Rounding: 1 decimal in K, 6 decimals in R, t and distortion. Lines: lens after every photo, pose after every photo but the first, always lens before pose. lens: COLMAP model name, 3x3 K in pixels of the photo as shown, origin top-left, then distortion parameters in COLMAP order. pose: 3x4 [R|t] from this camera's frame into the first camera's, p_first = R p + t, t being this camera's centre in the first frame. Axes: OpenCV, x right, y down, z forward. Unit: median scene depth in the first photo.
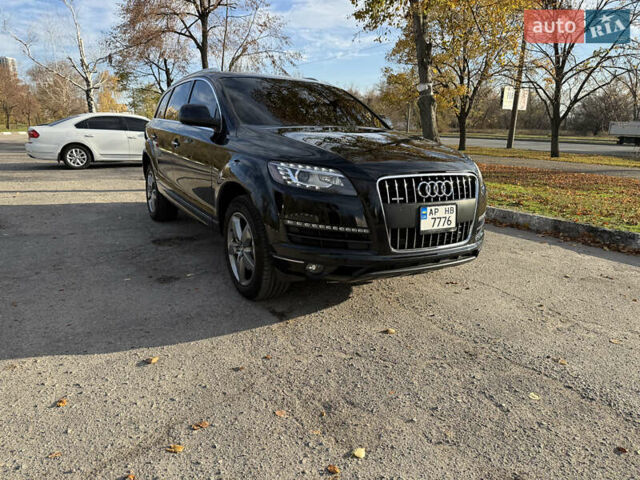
lens RADIAL K [[444.0, 0, 320.0], [0, 444.0, 240.0], [0, 0, 1]] dist [0.059088, -0.078003]
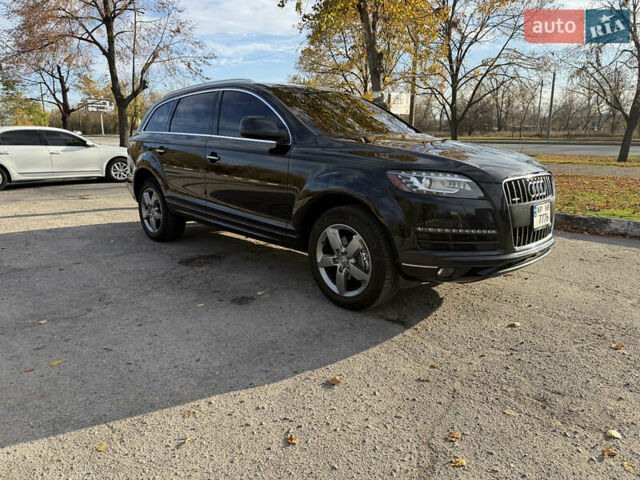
lens RADIAL K [[444.0, 0, 320.0], [0, 444.0, 240.0], [0, 0, 1]] dist [0.059088, -0.078003]
pose [[0.973020, -0.080780, 0.216116, -0.281582], [0.083848, 0.996466, -0.005050, -0.015797], [-0.214944, 0.023035, 0.976355, 0.031061]]
